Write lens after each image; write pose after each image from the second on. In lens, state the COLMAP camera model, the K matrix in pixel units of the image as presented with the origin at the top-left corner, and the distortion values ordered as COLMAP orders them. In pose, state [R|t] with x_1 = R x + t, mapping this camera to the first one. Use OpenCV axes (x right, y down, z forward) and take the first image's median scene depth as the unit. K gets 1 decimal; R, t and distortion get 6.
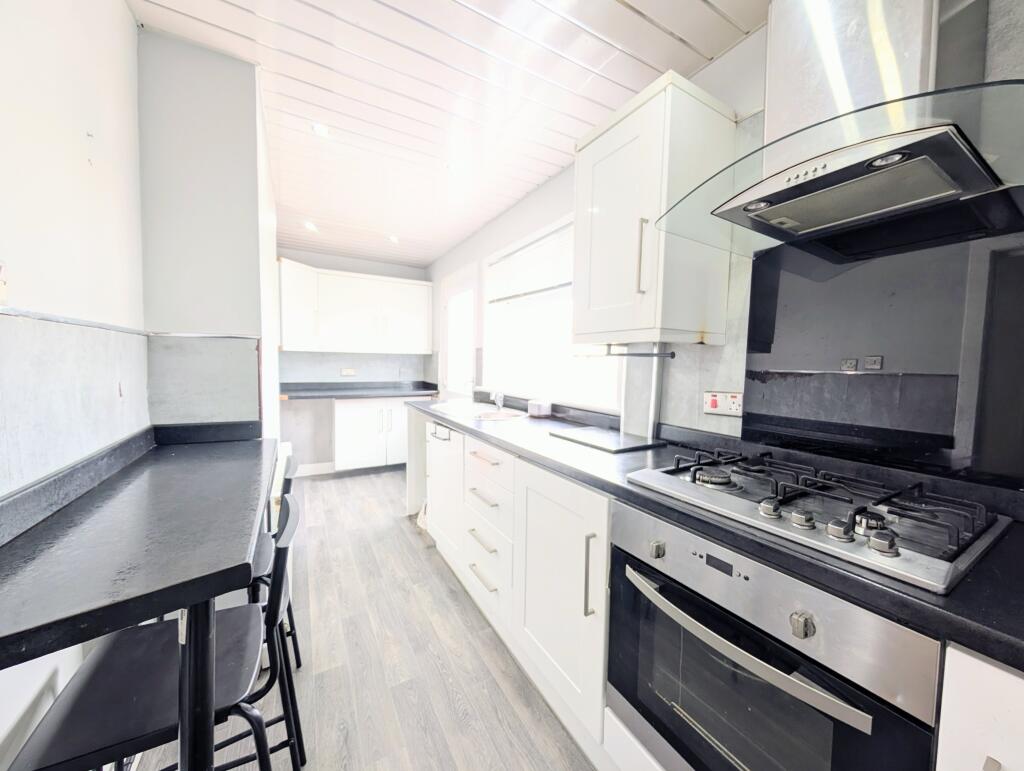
lens RADIAL K [[372.6, 0, 511.1], [0, 372.6, 380.4], [0, 0, 1]] dist [-0.001552, -0.000055]
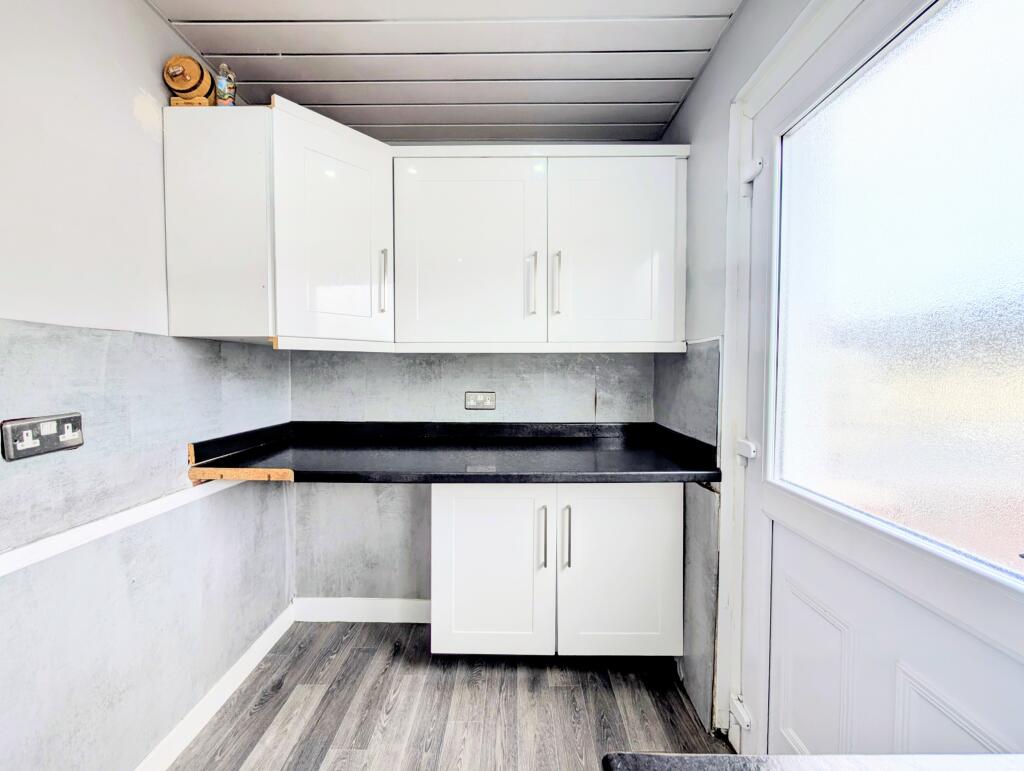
lens RADIAL K [[372.6, 0, 511.1], [0, 372.6, 380.4], [0, 0, 1]] dist [-0.001552, -0.000055]
pose [[0.868215, 0.003609, -0.496175, -0.187308], [-0.013814, 0.999762, -0.016900, -0.038213], [0.495995, 0.021527, 0.868058, 0.638268]]
